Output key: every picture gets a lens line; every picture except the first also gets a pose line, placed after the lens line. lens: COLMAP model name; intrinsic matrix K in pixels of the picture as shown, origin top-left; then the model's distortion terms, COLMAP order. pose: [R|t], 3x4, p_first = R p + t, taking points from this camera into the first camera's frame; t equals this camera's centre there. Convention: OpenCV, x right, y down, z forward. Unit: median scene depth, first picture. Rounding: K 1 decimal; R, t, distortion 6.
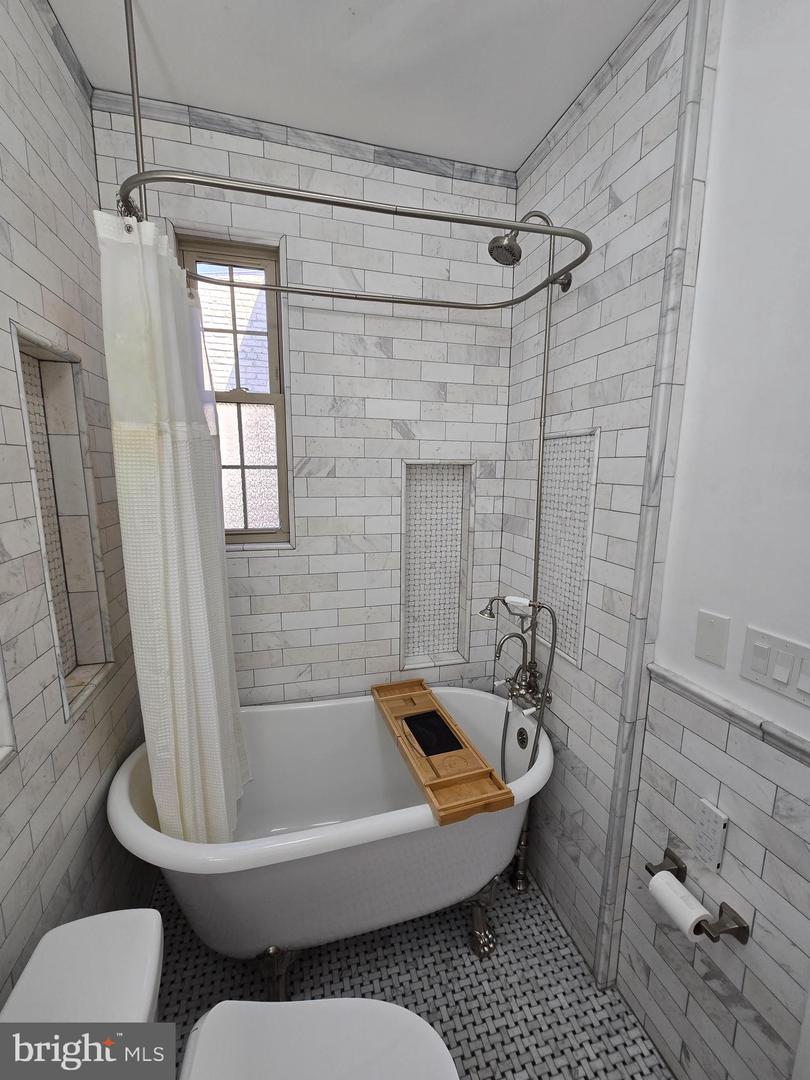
lens RADIAL K [[443.1, 0, 405.0], [0, 443.1, 543.6], [0, 0, 1]] dist [-0.009744, 0.003830]
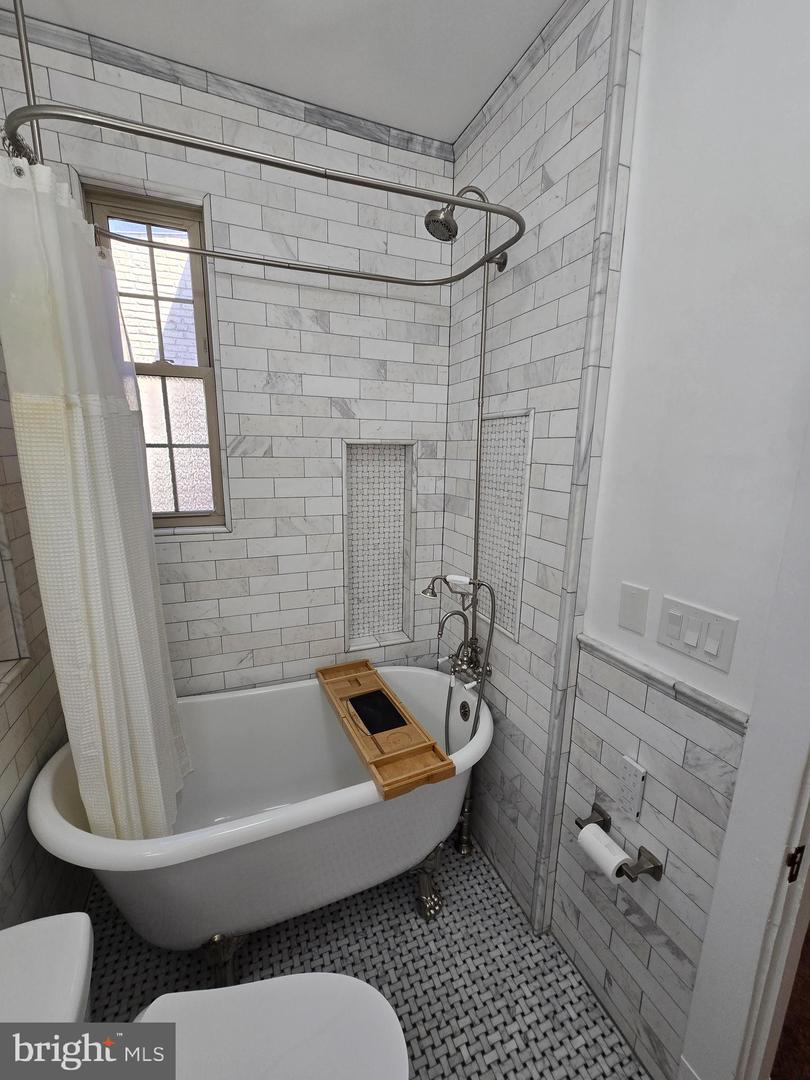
lens RADIAL K [[443.1, 0, 405.5], [0, 443.1, 543.9], [0, 0, 1]] dist [-0.009744, 0.003830]
pose [[0.993089, -0.019968, 0.115652, 0.018357], [0.015184, 0.998998, 0.042093, 0.003319], [-0.116376, -0.040046, 0.992398, 0.003781]]
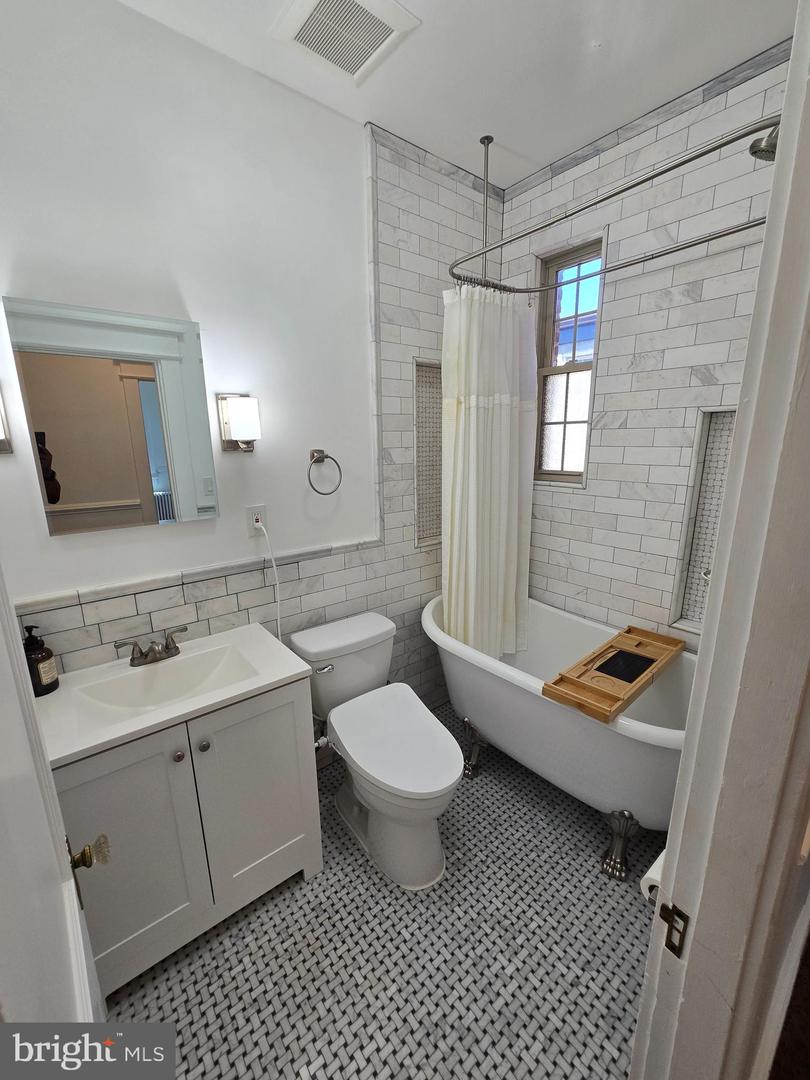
lens RADIAL K [[443.1, 0, 405.1], [0, 443.1, 539.8], [0, 0, 1]] dist [-0.009744, 0.003830]
pose [[0.411230, 0.189357, -0.891647, 0.800497], [-0.137156, 0.979902, 0.144843, 0.049032], [0.901154, 0.062731, 0.428936, 0.043091]]
